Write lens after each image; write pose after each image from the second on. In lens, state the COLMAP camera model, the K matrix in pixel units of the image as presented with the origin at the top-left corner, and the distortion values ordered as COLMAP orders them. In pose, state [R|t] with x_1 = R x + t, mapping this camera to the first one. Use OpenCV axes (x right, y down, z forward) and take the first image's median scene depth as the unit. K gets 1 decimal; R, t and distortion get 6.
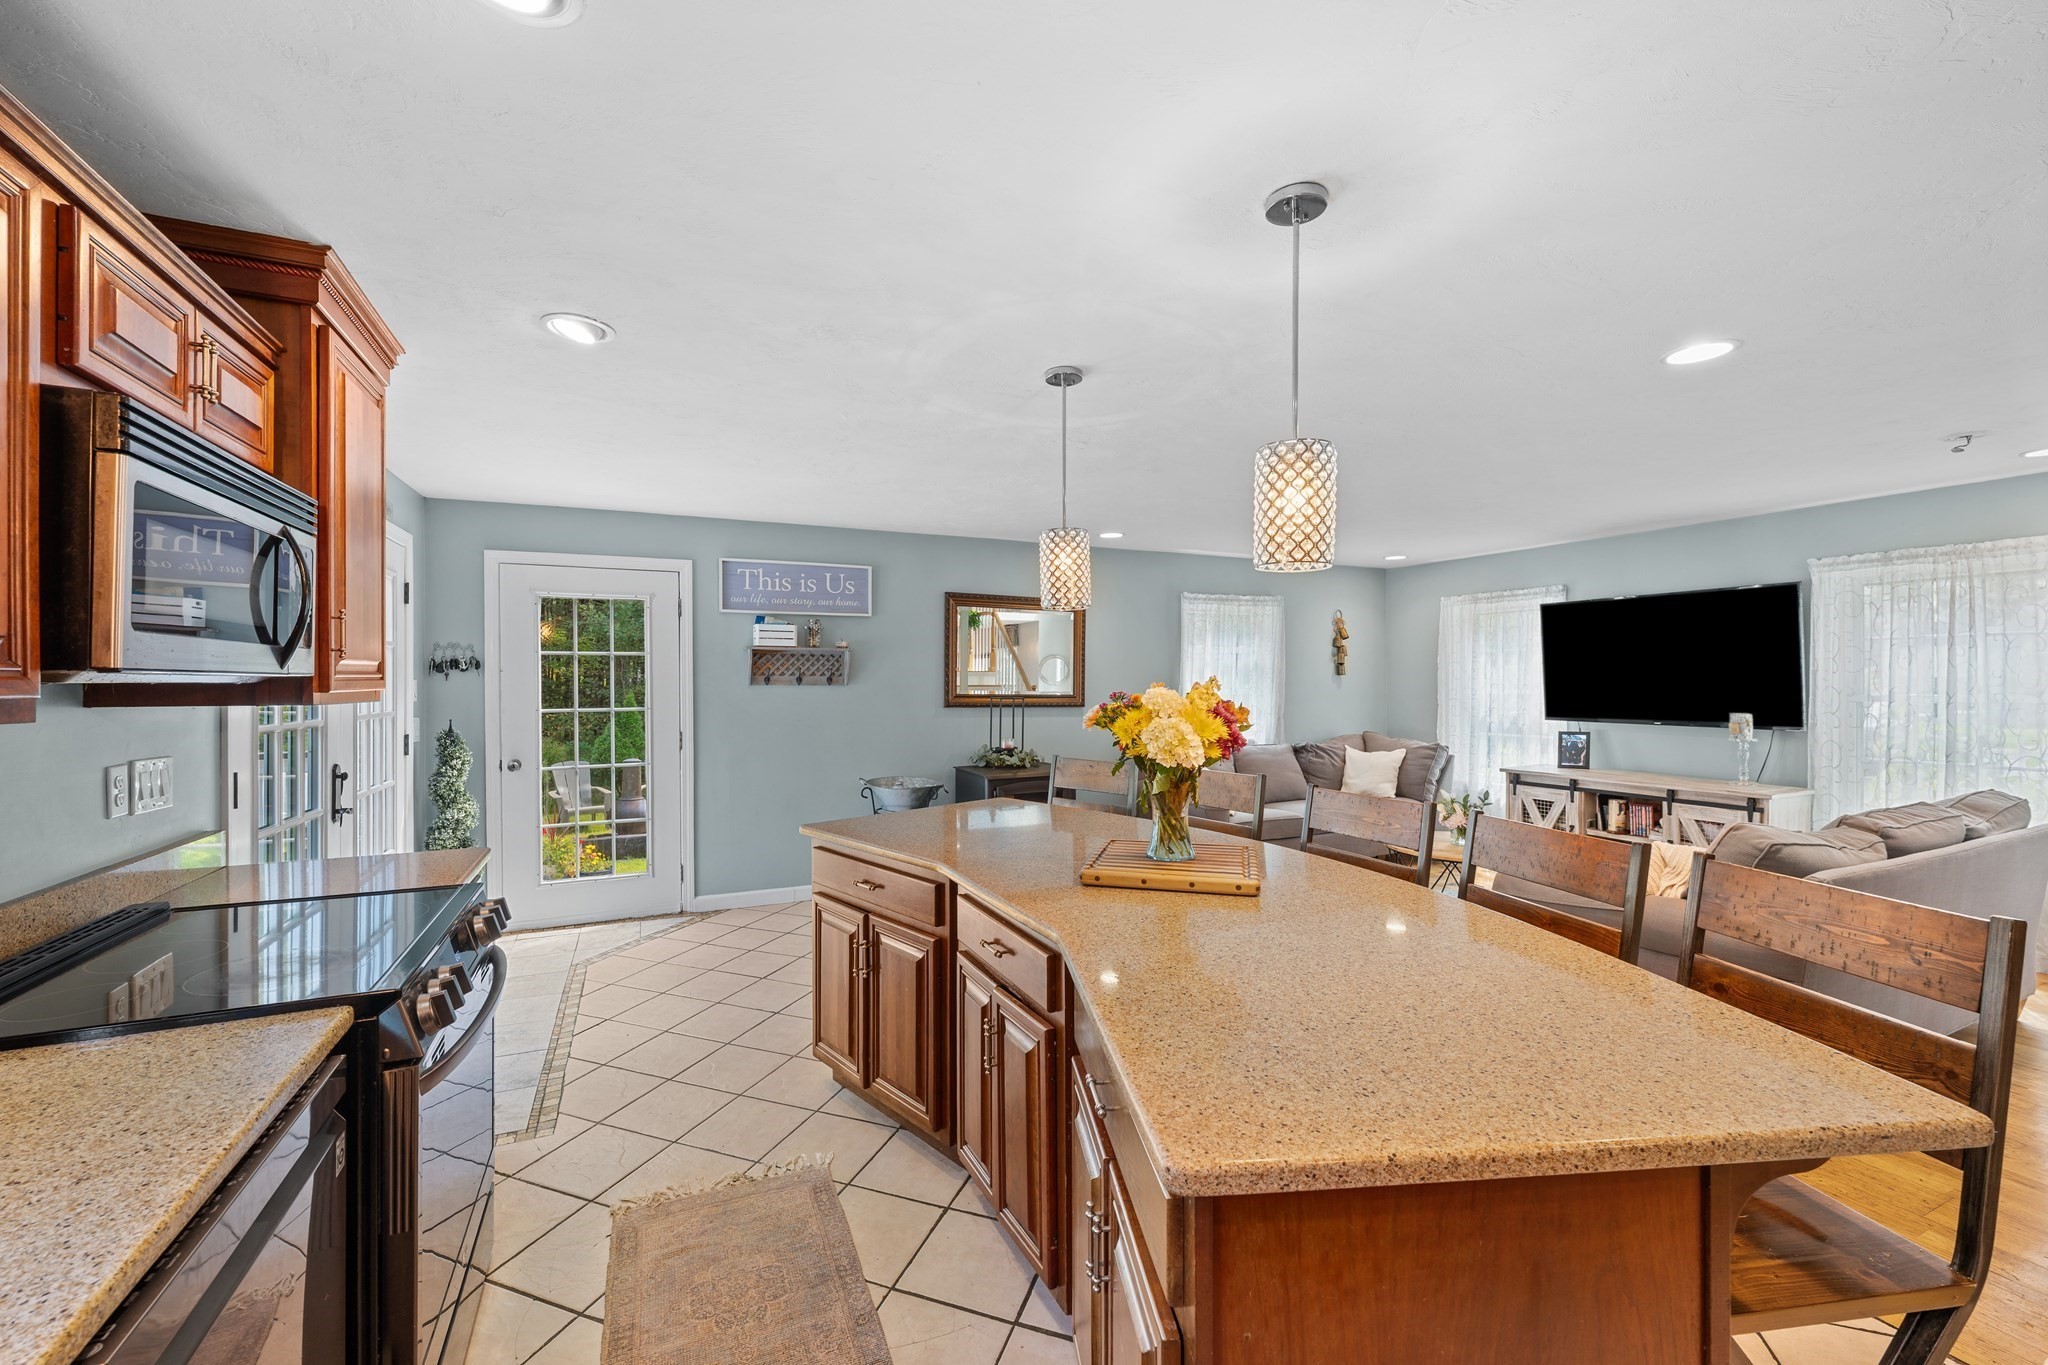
lens RADIAL K [[808.8, 0, 1011.7], [0, 808.8, 682.7], [0, 0, 1]] dist [0.001380, 0.000408]
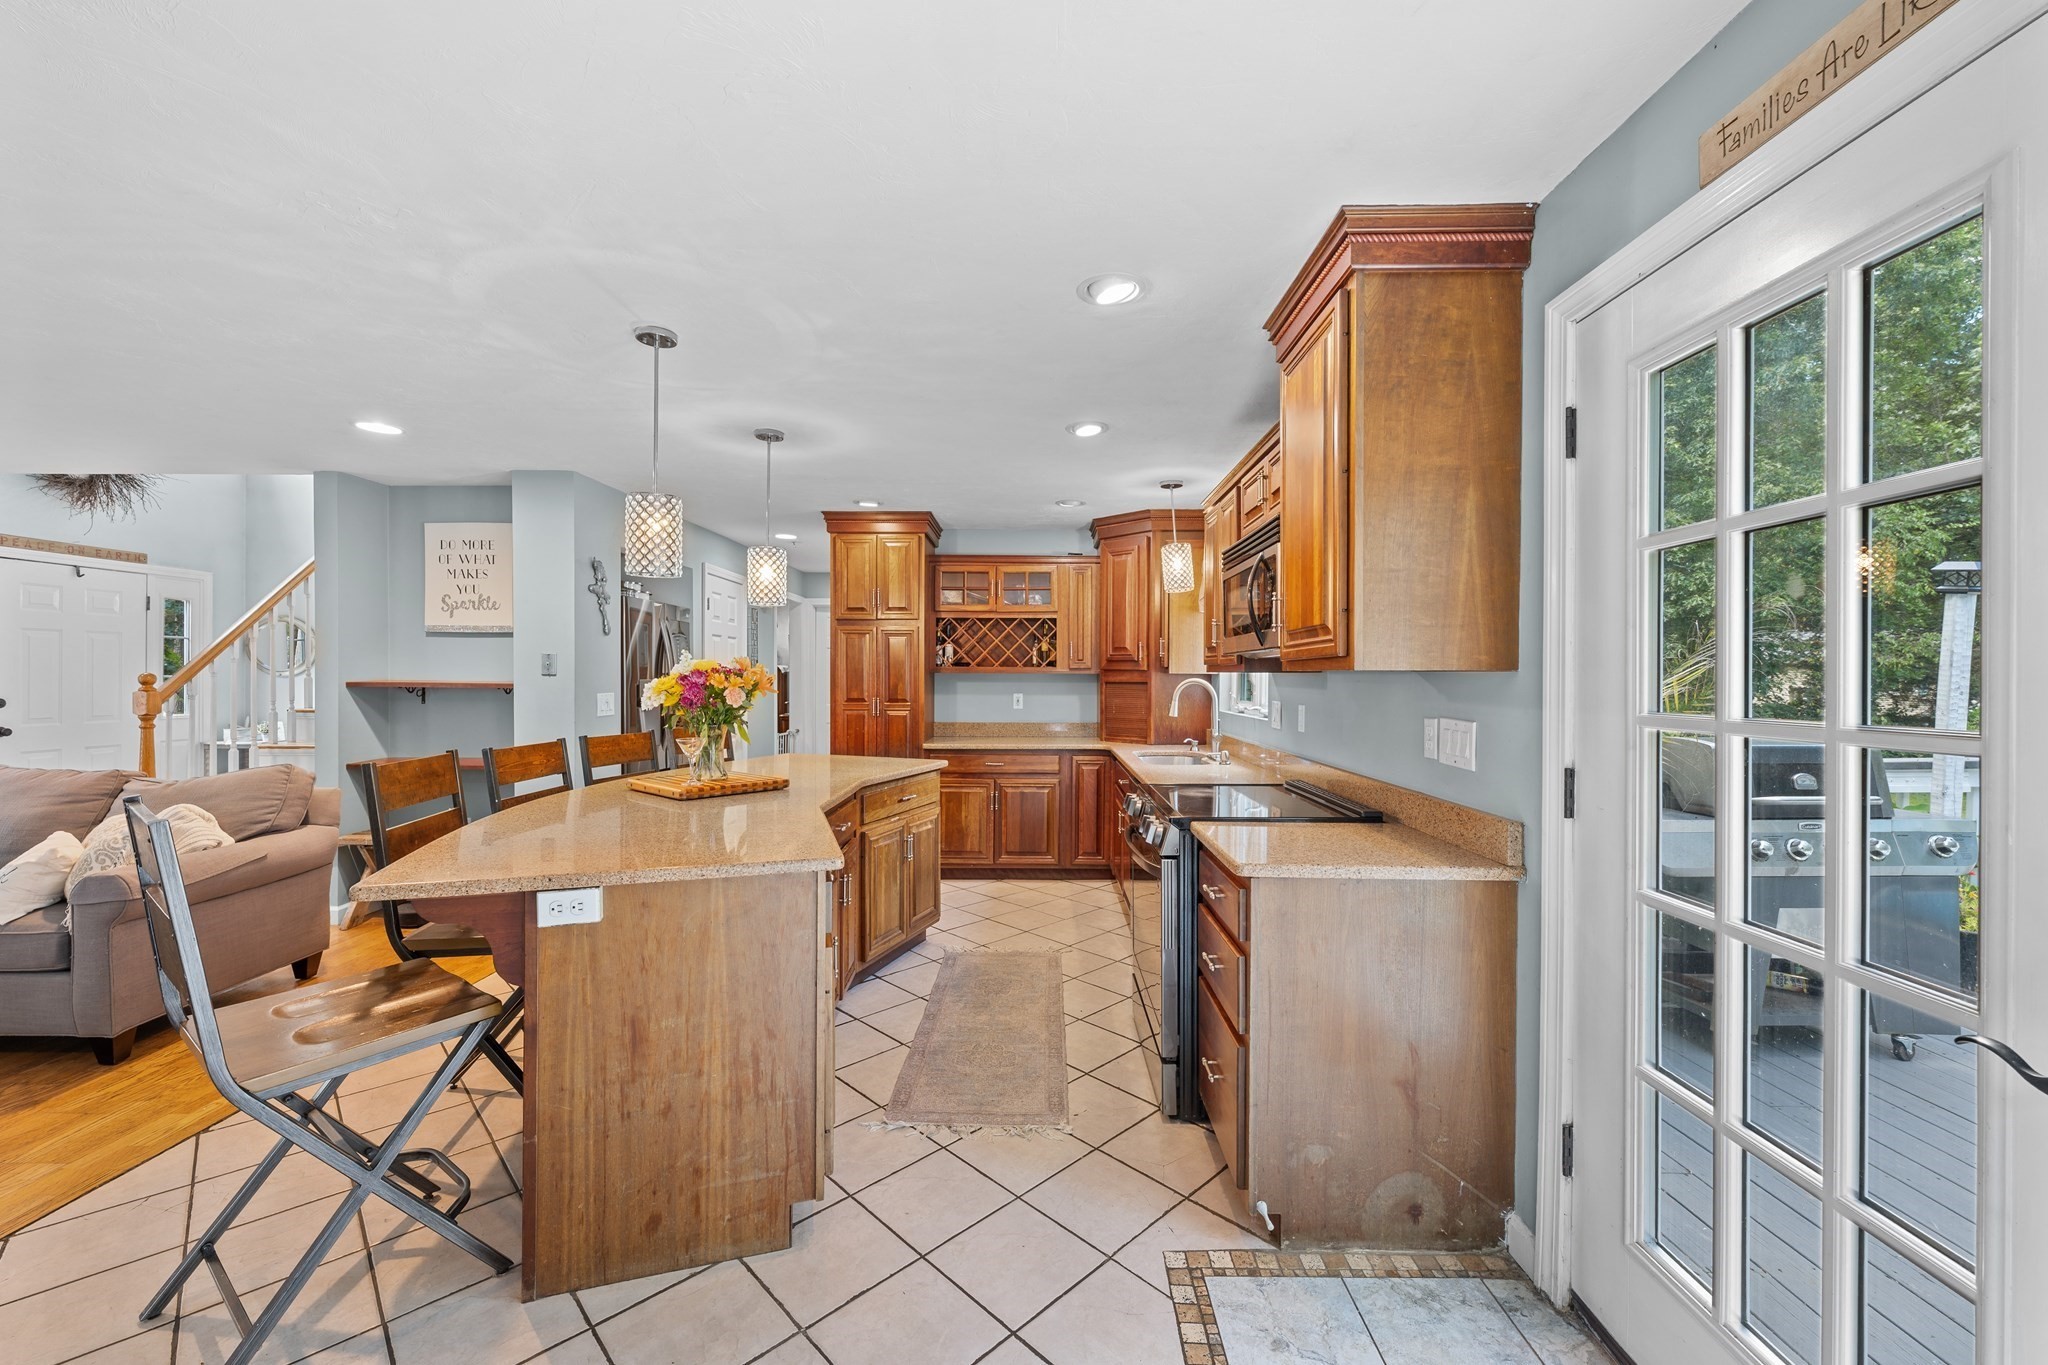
lens RADIAL K [[802.9, 0, 1031.1], [0, 802.9, 677.7], [0, 0, 1]] dist [0.000320, -0.000092]
pose [[-0.910938, -0.006834, 0.412487, -0.427079], [-0.004937, 0.999972, 0.005664, 0.016308], [-0.412514, 0.003123, -0.910946, 0.969826]]
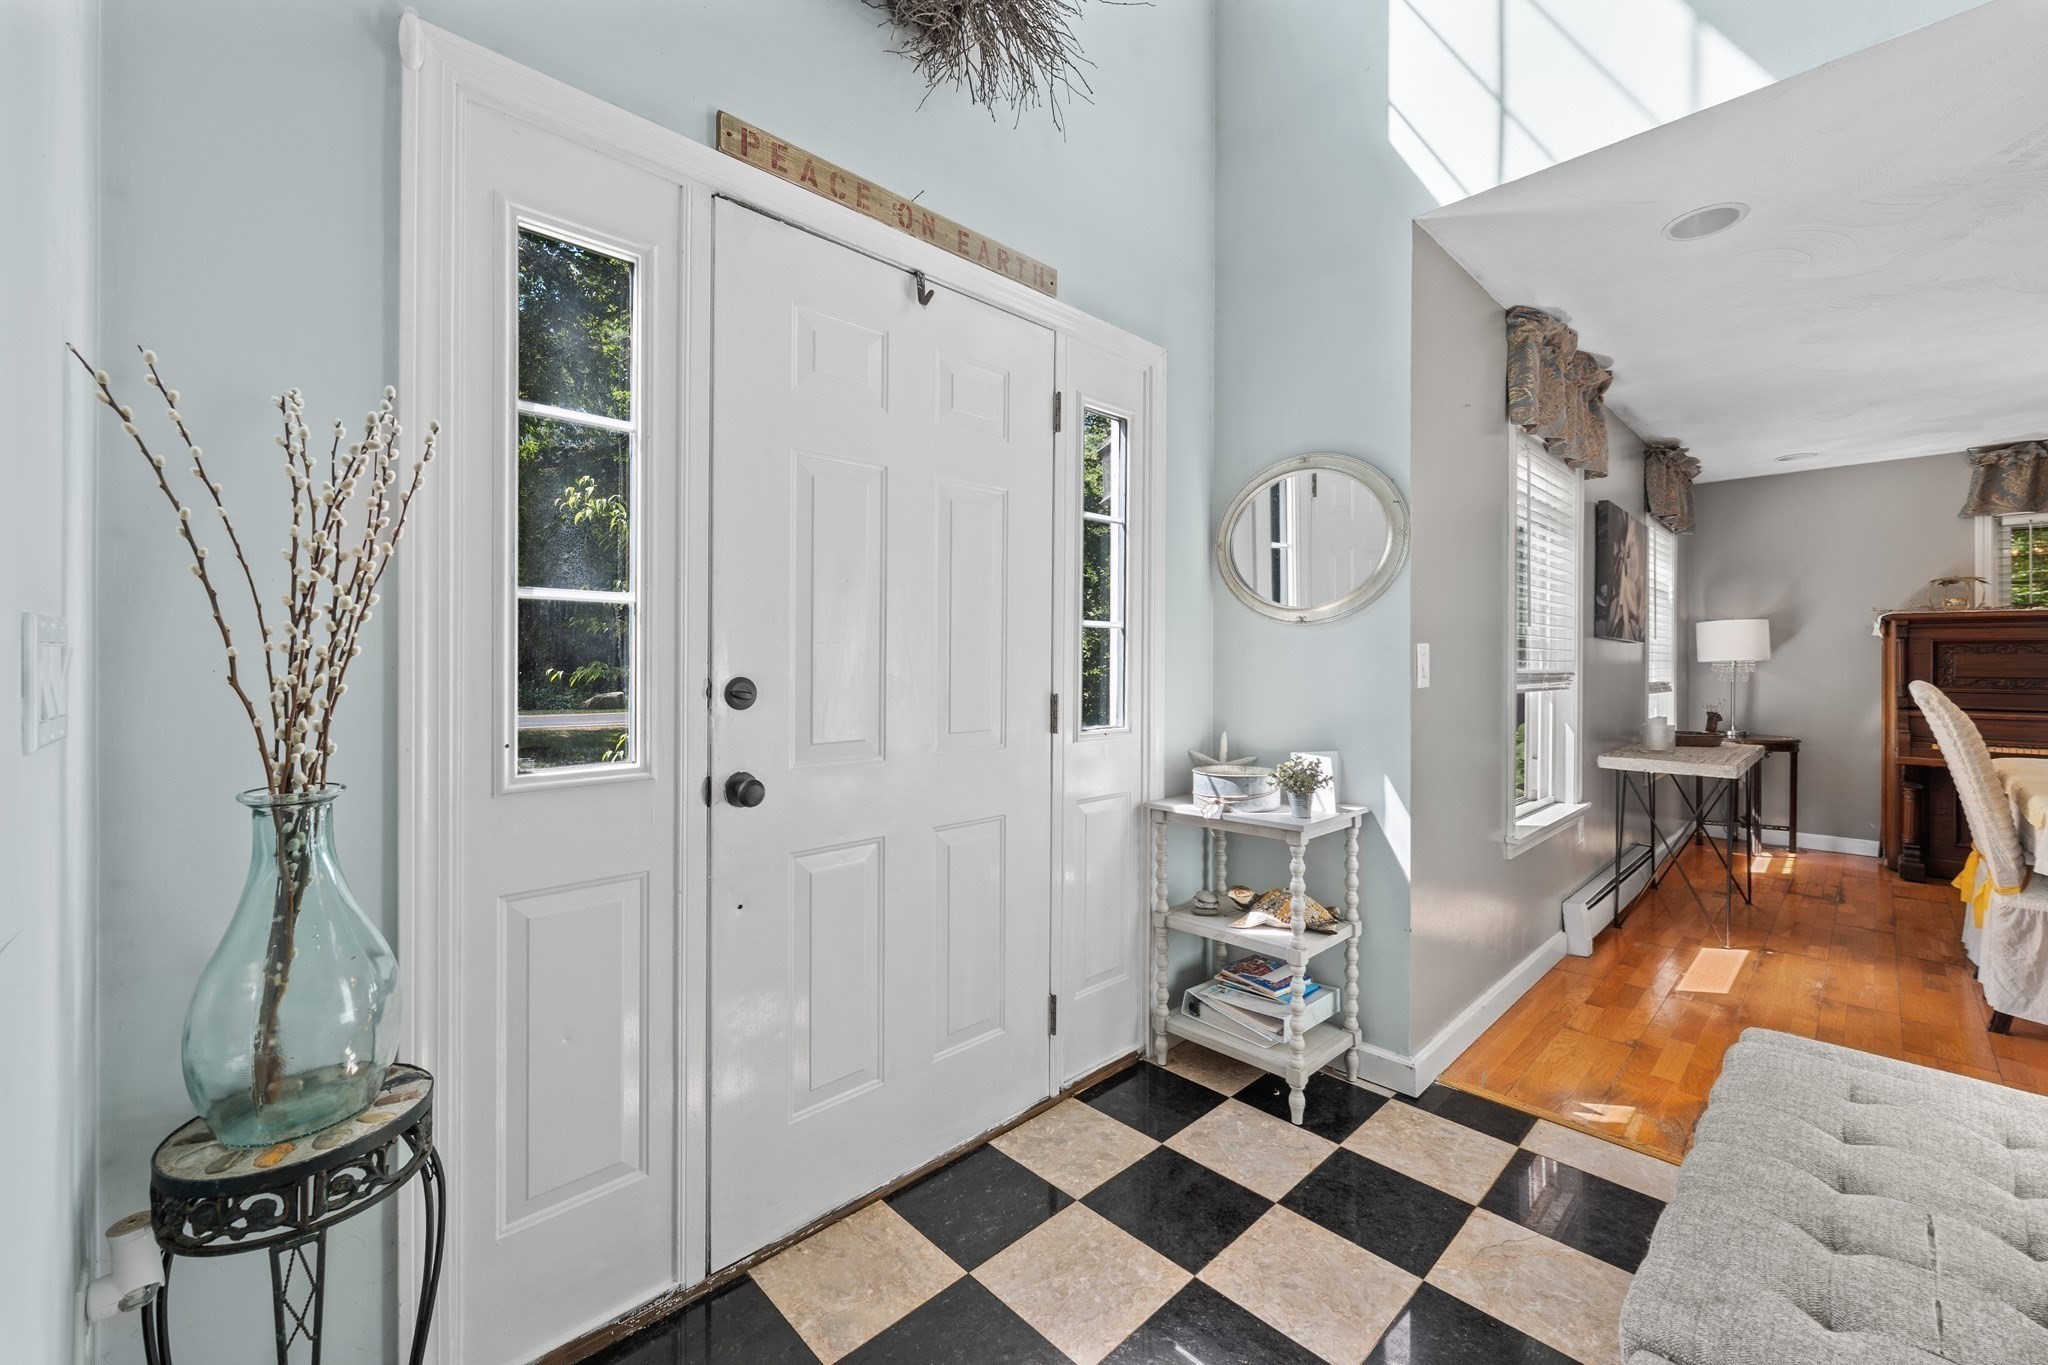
lens RADIAL K [[815.3, 0, 1027.3], [0, 815.3, 656.5], [0, 0, 1]] dist [-0.000595, -0.000062]
pose [[-0.342564, 0.001996, 0.939492, 1.032242], [-0.000006, 0.999998, -0.002127, 0.050766], [-0.939494, -0.000734, -0.342564, 0.534464]]
